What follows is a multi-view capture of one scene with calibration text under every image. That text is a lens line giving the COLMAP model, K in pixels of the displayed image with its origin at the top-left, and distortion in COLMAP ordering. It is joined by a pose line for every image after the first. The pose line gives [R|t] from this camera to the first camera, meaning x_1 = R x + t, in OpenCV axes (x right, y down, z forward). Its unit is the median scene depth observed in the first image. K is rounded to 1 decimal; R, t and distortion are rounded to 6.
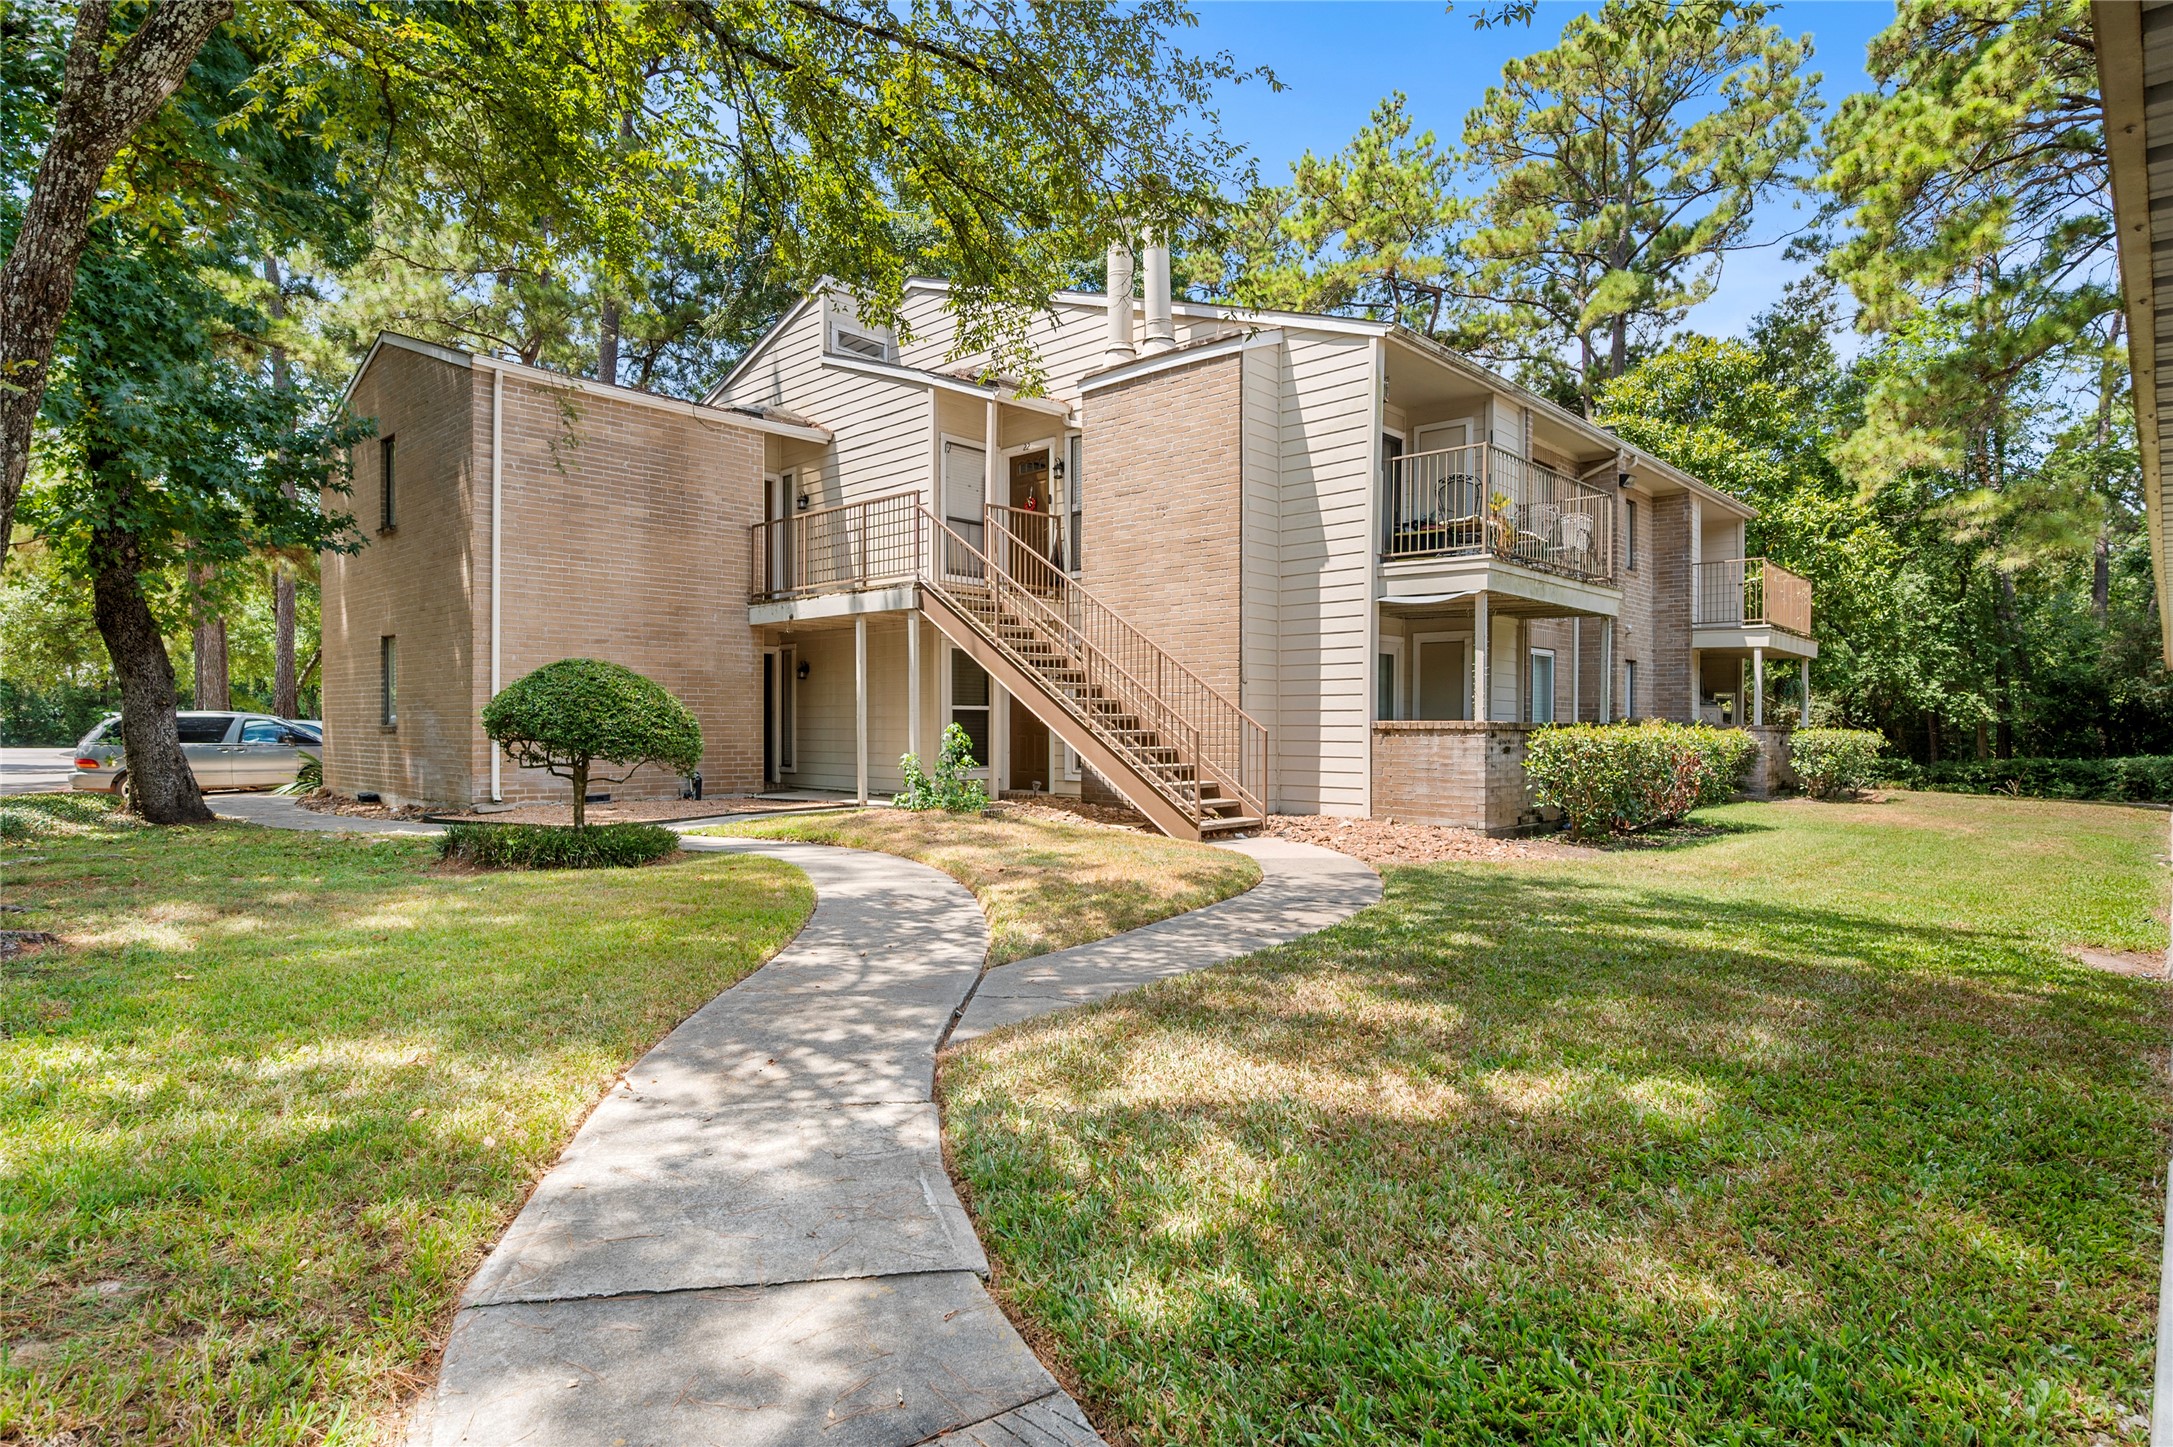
lens RADIAL K [[1145.9, 0, 1090.8], [0, 1145.9, 728.0], [0, 0, 1]] dist [0.001028, 0.000258]
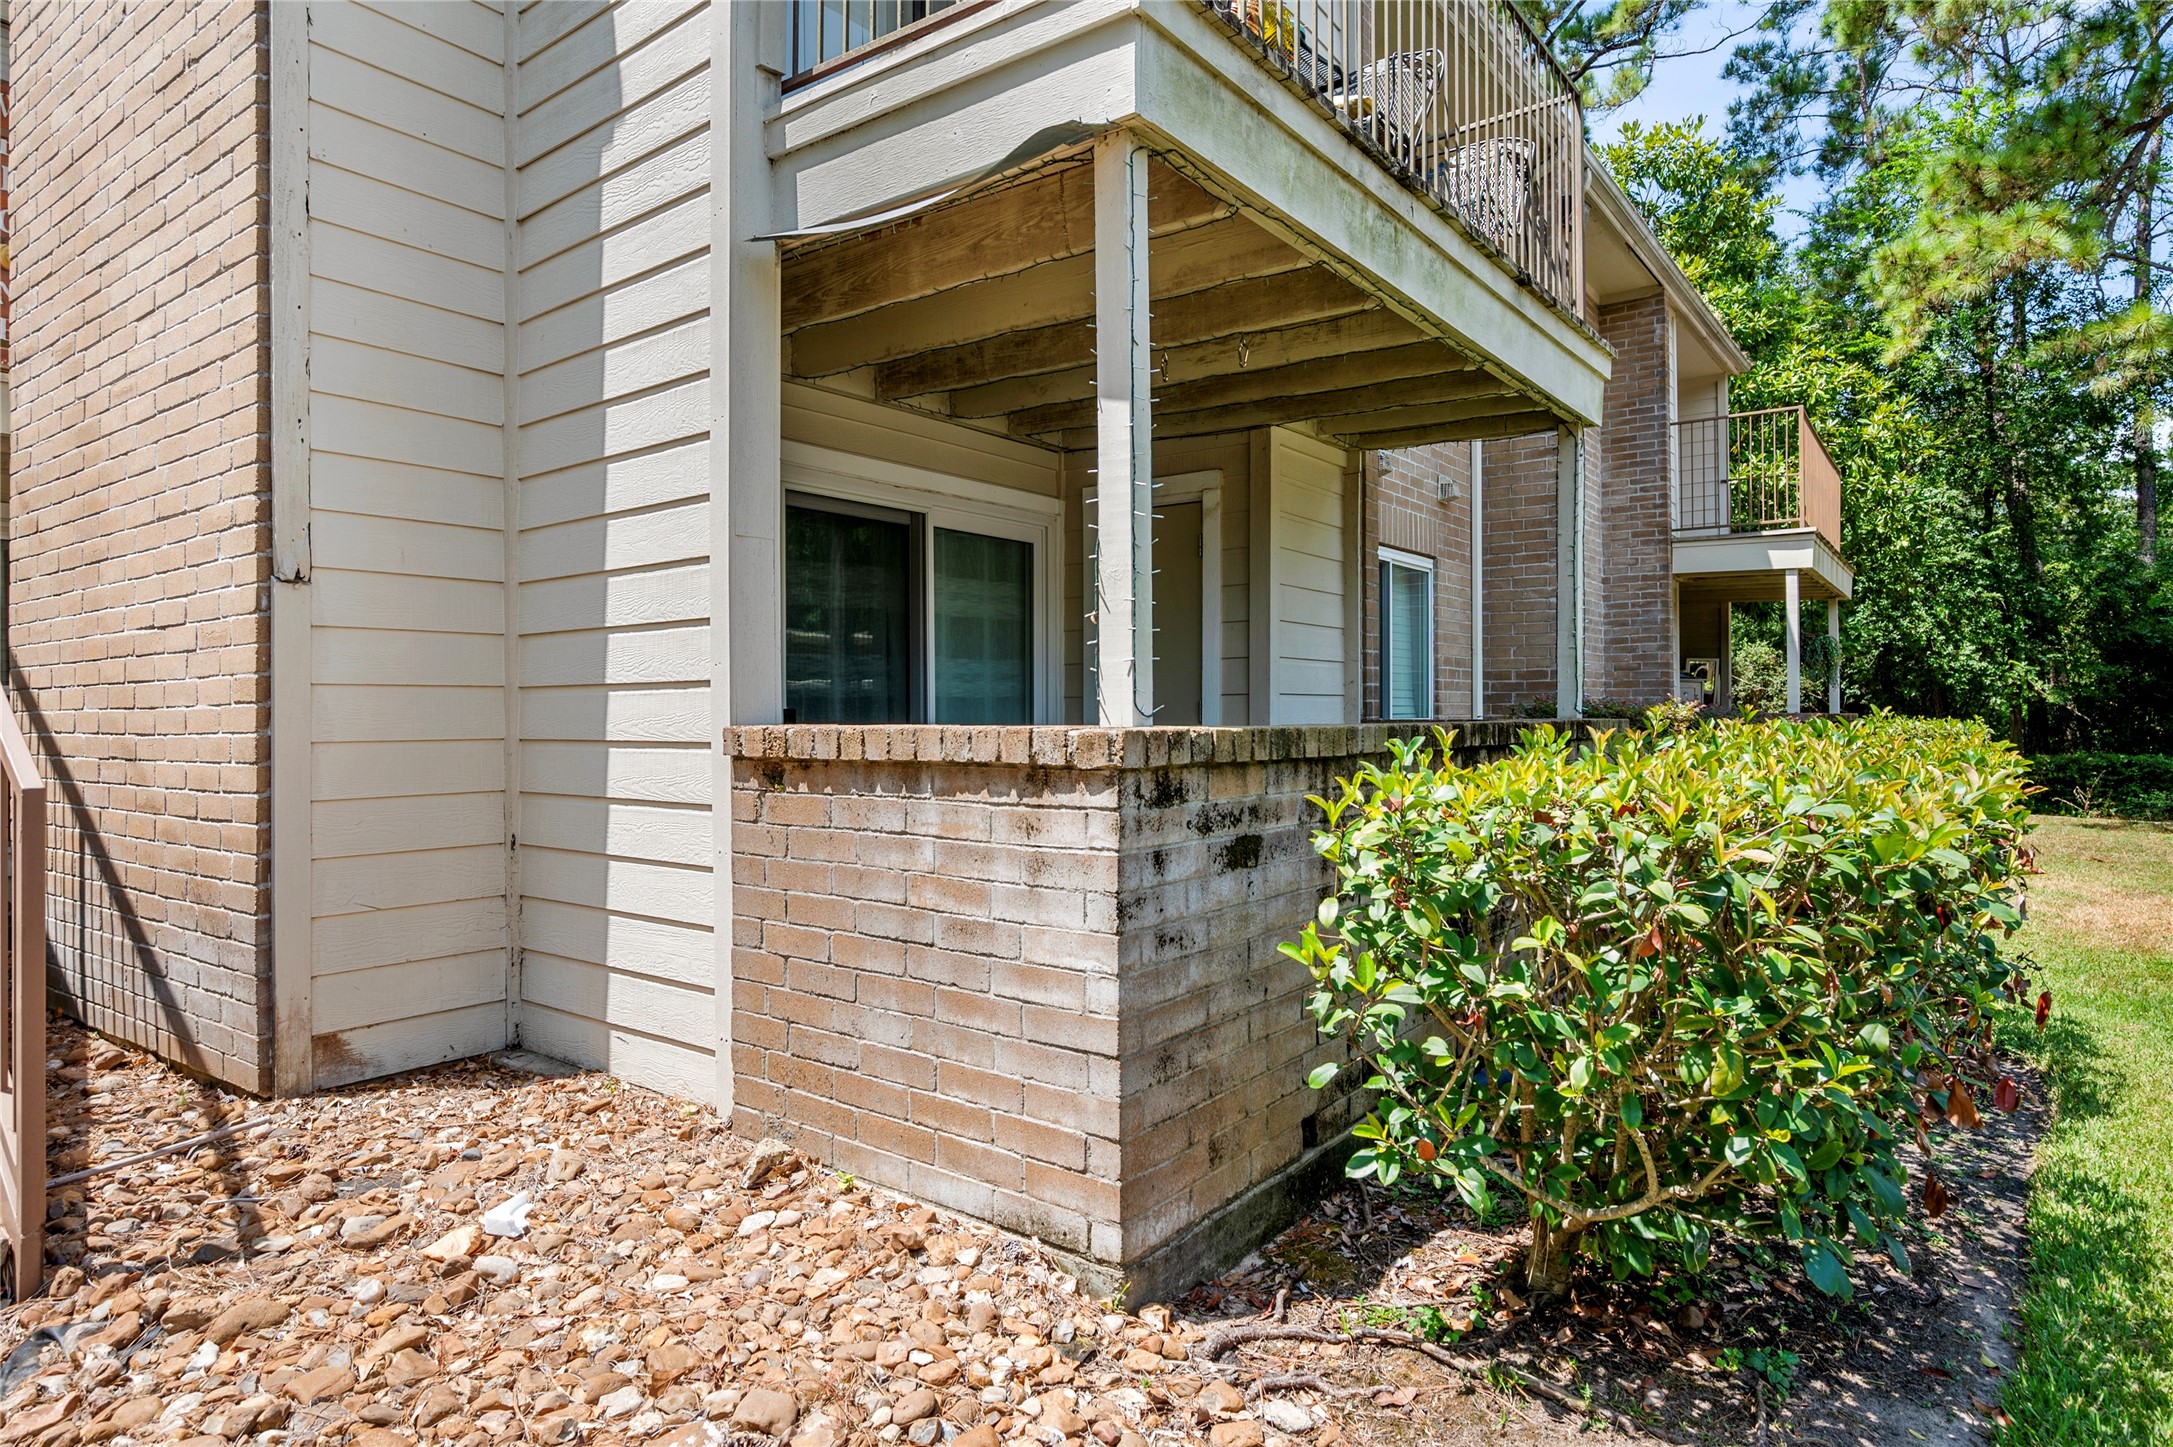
lens RADIAL K [[1235.2, 0, 1084.9], [0, 1235.2, 716.9], [0, 0, 1]] dist [-0.002874, -0.000484]
pose [[0.993695, -0.009455, 0.111721, 0.175207], [0.009337, 0.999955, 0.001584, -0.004607], [-0.111731, -0.000531, 0.993738, 0.437317]]
